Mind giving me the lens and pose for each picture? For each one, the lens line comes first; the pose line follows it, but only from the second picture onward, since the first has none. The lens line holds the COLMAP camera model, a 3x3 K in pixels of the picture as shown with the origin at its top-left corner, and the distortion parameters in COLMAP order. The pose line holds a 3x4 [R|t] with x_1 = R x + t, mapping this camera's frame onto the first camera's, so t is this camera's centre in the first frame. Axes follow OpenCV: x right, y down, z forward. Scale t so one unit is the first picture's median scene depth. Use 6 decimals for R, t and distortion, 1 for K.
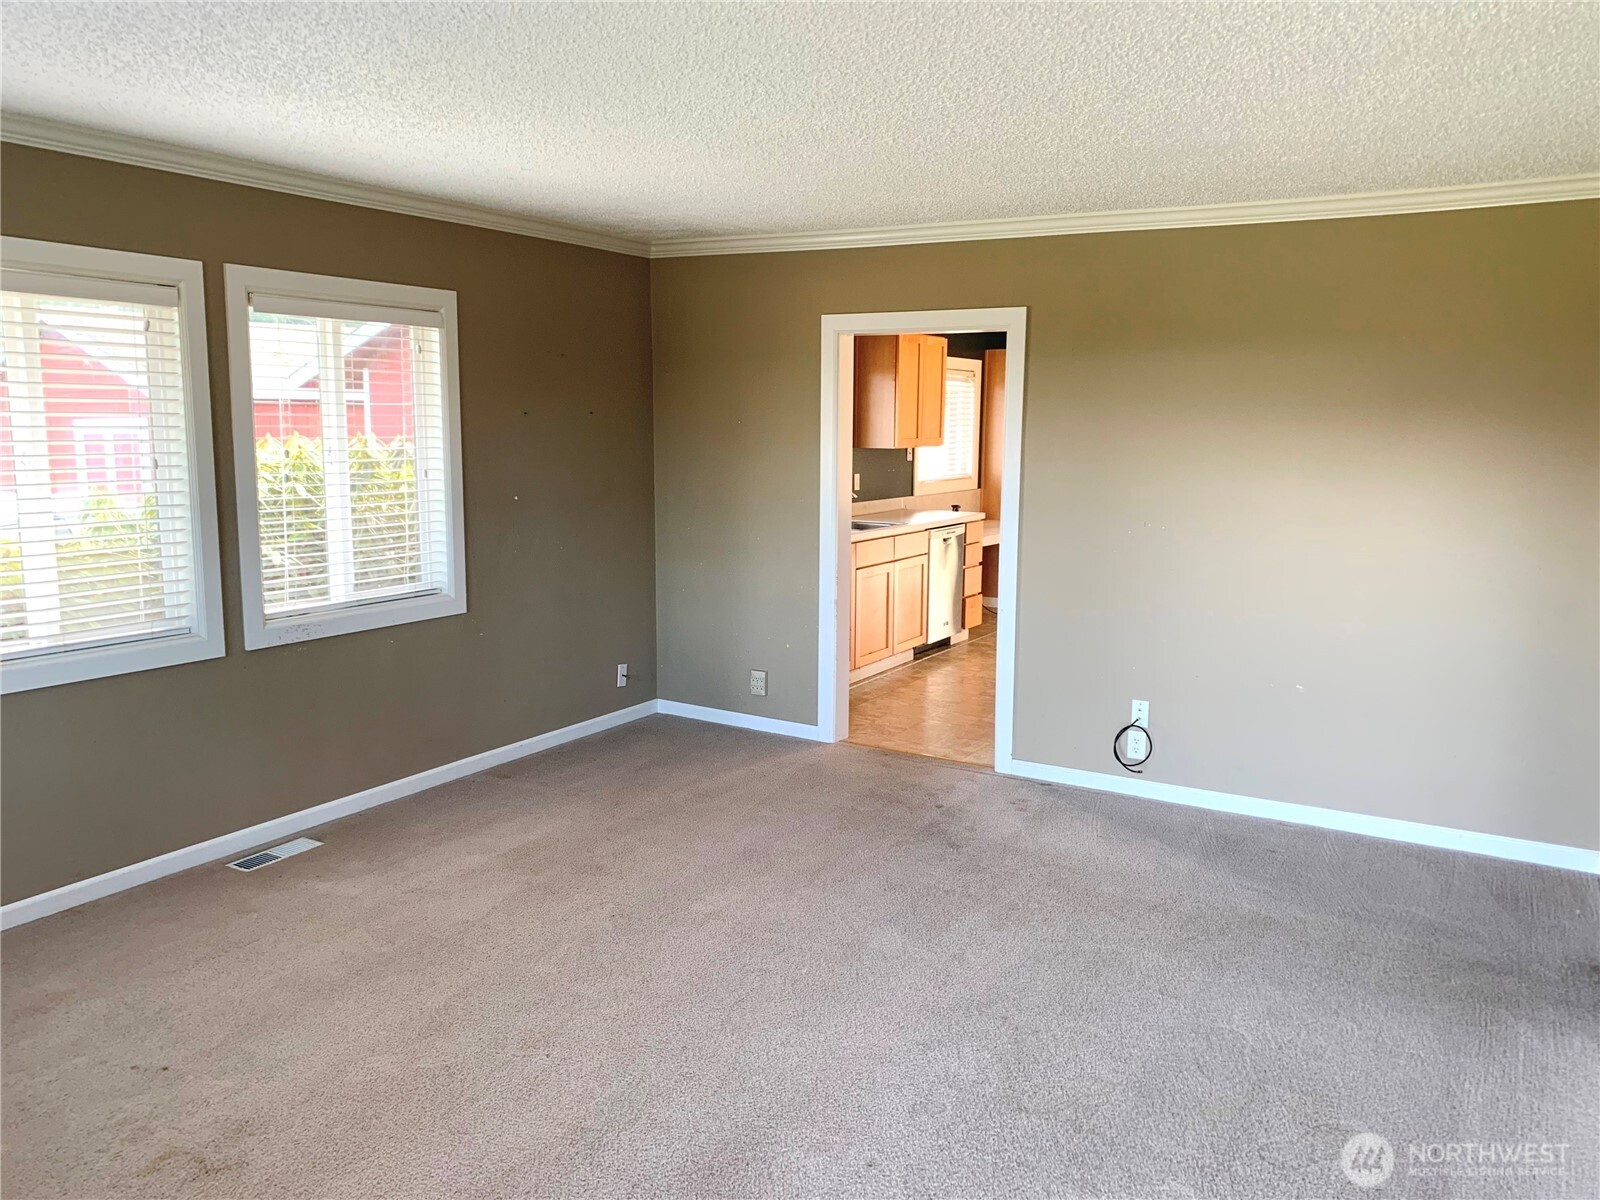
lens RADIAL K [[1209.6, 0, 800.0], [0, 1209.6, 600.0], [0, 0, 1]] dist [0.002217, -0.011445]
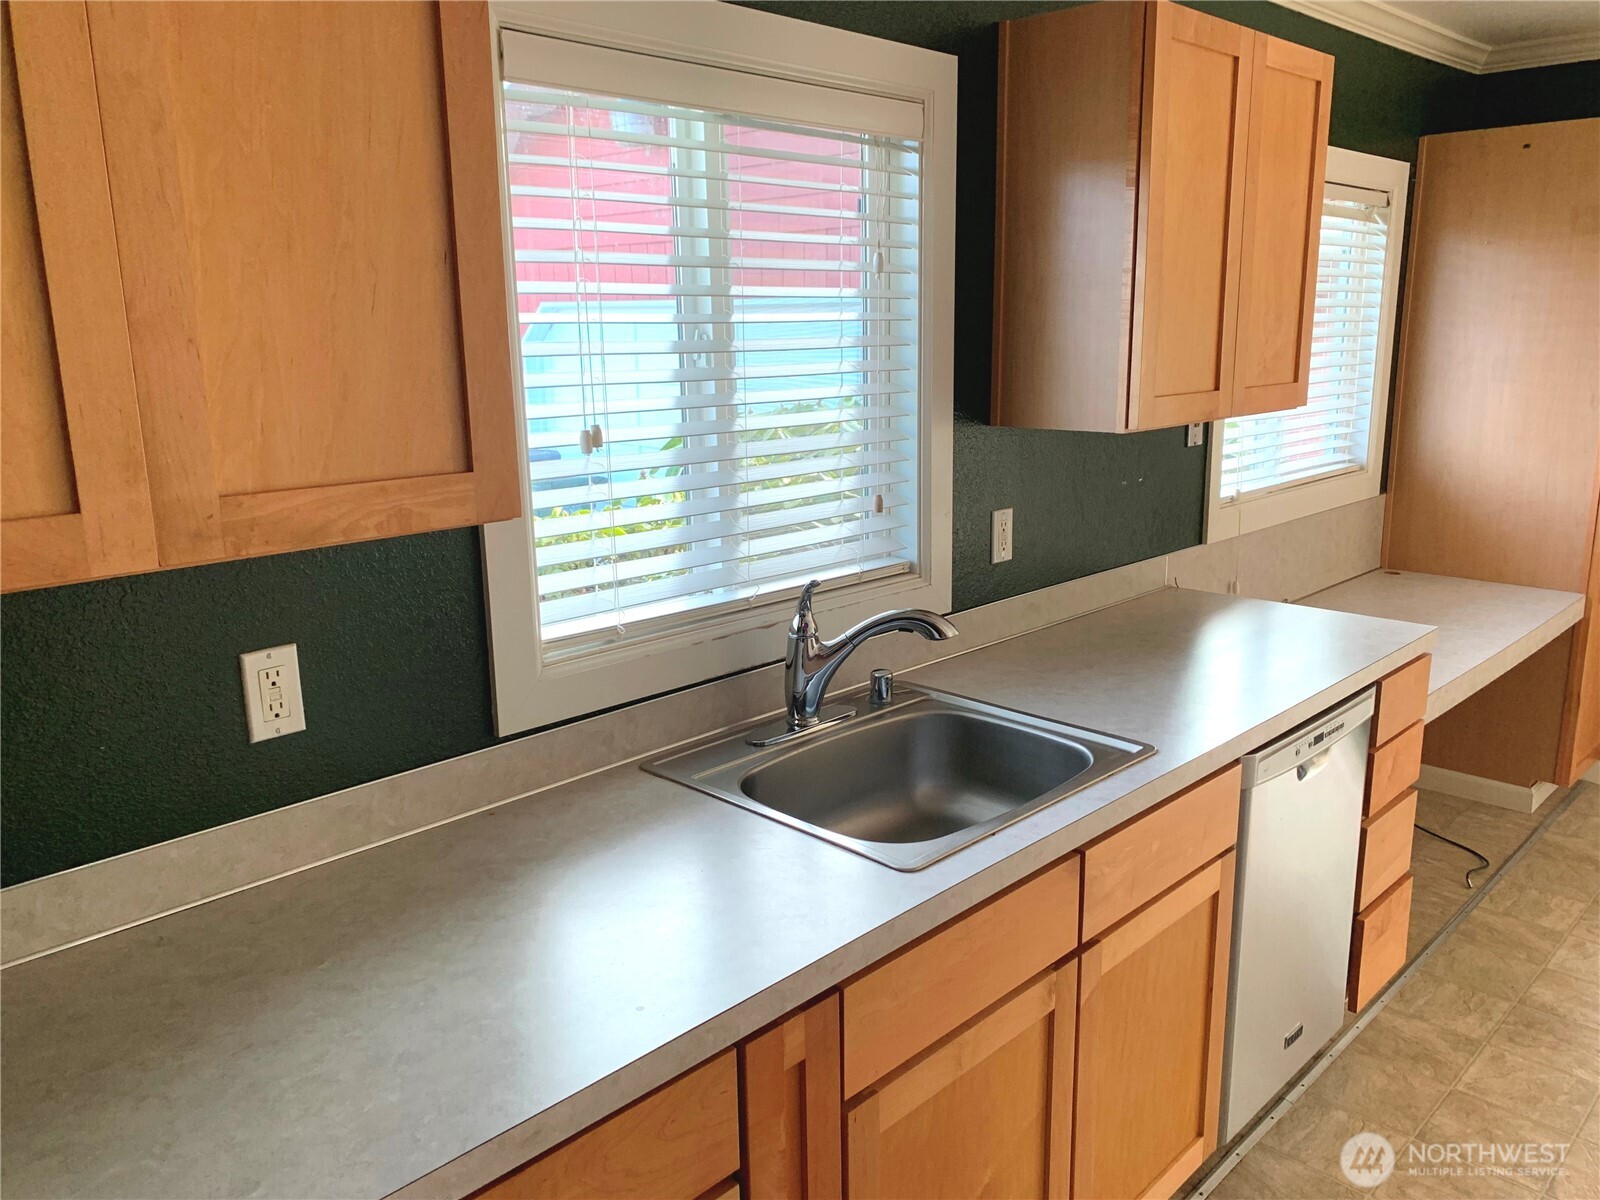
lens RADIAL K [[1209.6, 0, 800.0], [0, 1209.6, 600.0], [0, 0, 1]] dist [0.002217, -0.011445]
pose [[0.970292, 0.031635, -0.239858, 0.063819], [-0.011229, 0.996235, 0.085968, -0.098851], [0.241674, -0.080721, 0.966994, 0.625028]]
